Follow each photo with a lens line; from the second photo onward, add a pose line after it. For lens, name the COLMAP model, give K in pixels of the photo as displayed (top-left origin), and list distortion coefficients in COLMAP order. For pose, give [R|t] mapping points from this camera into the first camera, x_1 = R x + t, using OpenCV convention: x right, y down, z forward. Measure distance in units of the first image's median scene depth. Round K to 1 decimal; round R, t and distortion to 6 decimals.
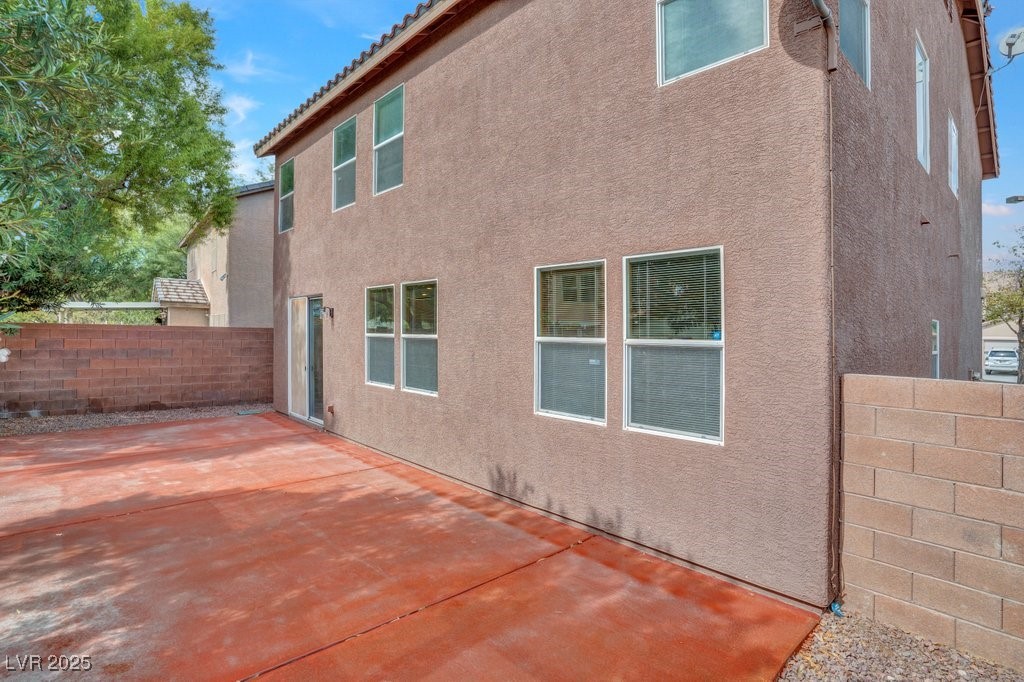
lens RADIAL K [[512.9, 0, 519.6], [0, 512.9, 341.8], [0, 0, 1]] dist [-0.046879, 0.013905]
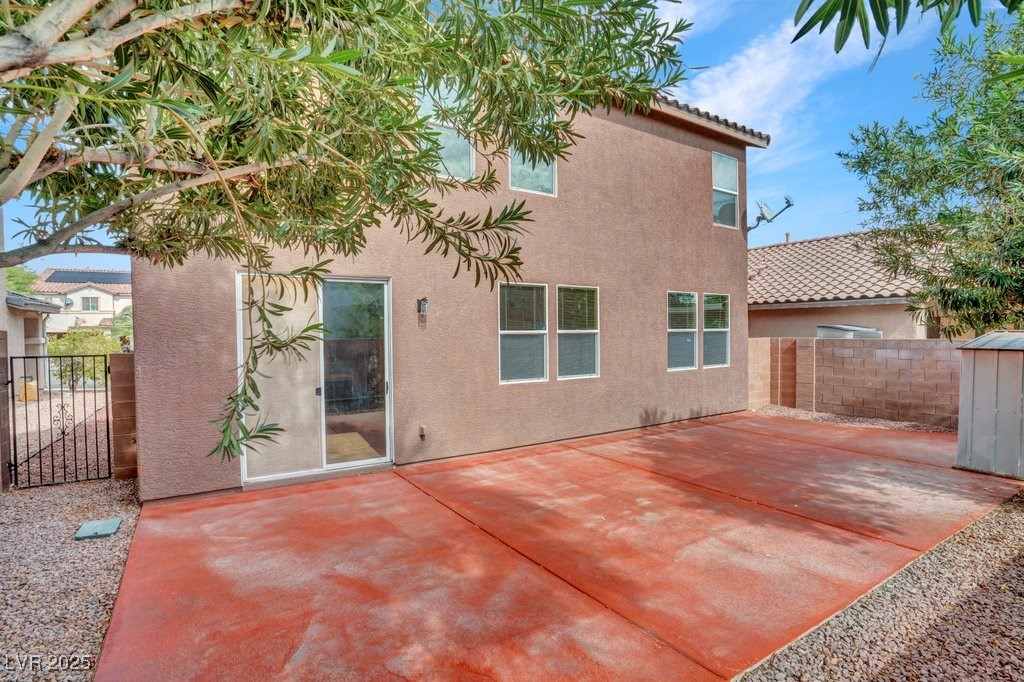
lens RADIAL K [[512.9, 0, 519.6], [0, 512.9, 341.8], [0, 0, 1]] dist [-0.046879, 0.013905]
pose [[0.158579, -0.046631, 0.986244, -1.817111], [0.018570, 0.998848, 0.044241, -0.056076], [-0.987172, 0.011298, 0.159263, 1.202933]]
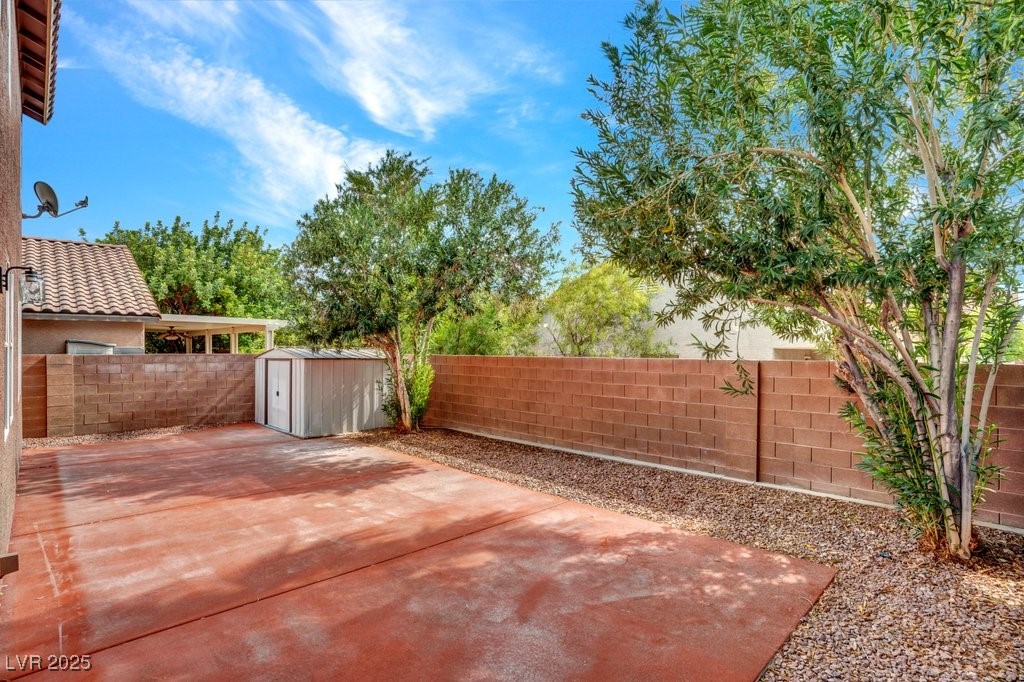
lens RADIAL K [[492.6, 0, 500.1], [0, 492.6, 341.7], [0, 0, 1]] dist [-0.001877, 0.000053]
pose [[-0.999465, -0.031922, 0.007101, -1.156104], [-0.031956, 0.999478, -0.004738, -0.045848], [-0.006946, -0.004962, -0.999964, 2.188349]]
